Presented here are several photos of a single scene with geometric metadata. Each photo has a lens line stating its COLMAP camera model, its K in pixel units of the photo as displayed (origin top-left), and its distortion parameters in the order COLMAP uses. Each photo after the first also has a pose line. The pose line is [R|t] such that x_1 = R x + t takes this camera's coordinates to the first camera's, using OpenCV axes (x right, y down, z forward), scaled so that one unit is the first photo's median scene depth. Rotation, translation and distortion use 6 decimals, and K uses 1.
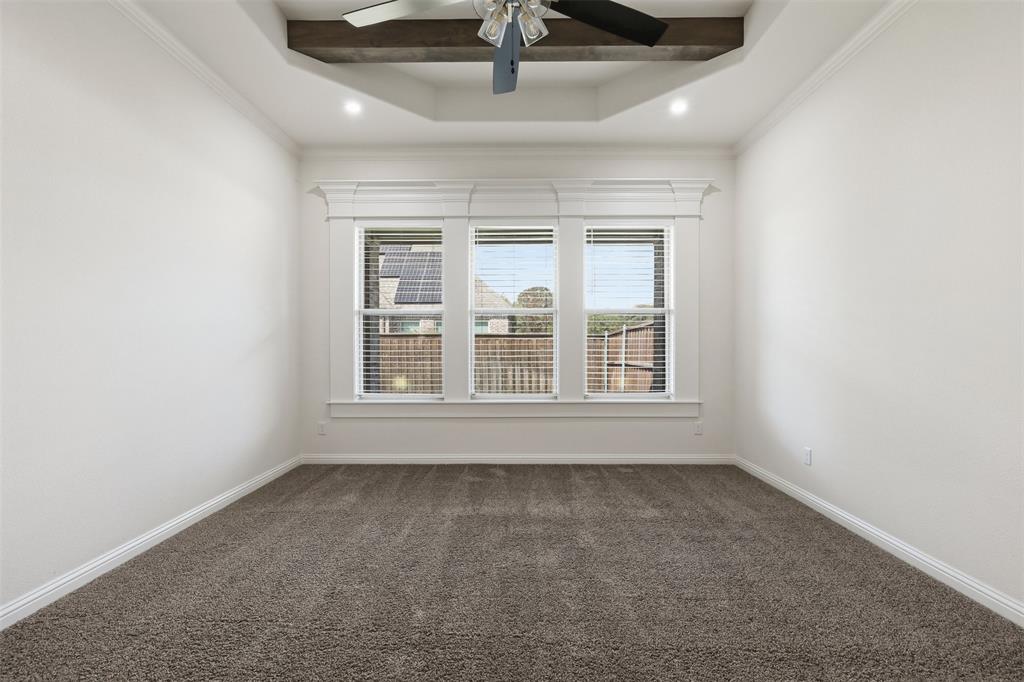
lens RADIAL K [[447.5, 0, 512.0], [0, 447.5, 341.0], [0, 0, 1]] dist [-0.001151, -0.000092]
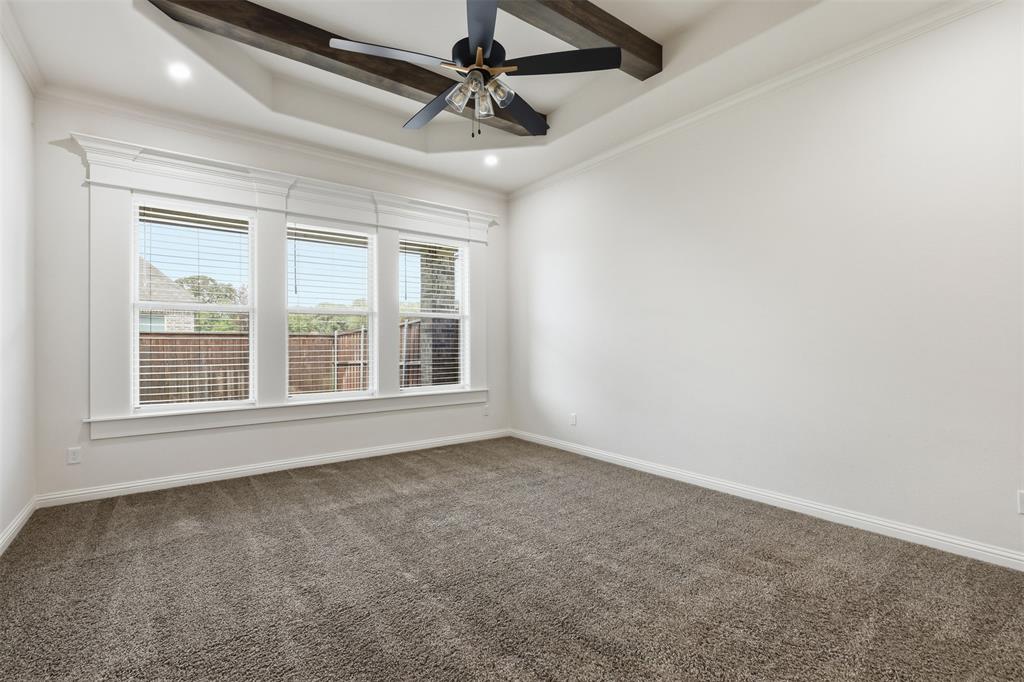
lens RADIAL K [[448.1, 0, 490.5], [0, 448.1, 330.9], [0, 0, 1]] dist [-0.001024, 0.000175]
pose [[0.815754, 0.013761, 0.578236, -0.296994], [-0.000981, 0.999748, -0.022408, -0.000762], [-0.578399, 0.017712, 0.815562, -0.037534]]
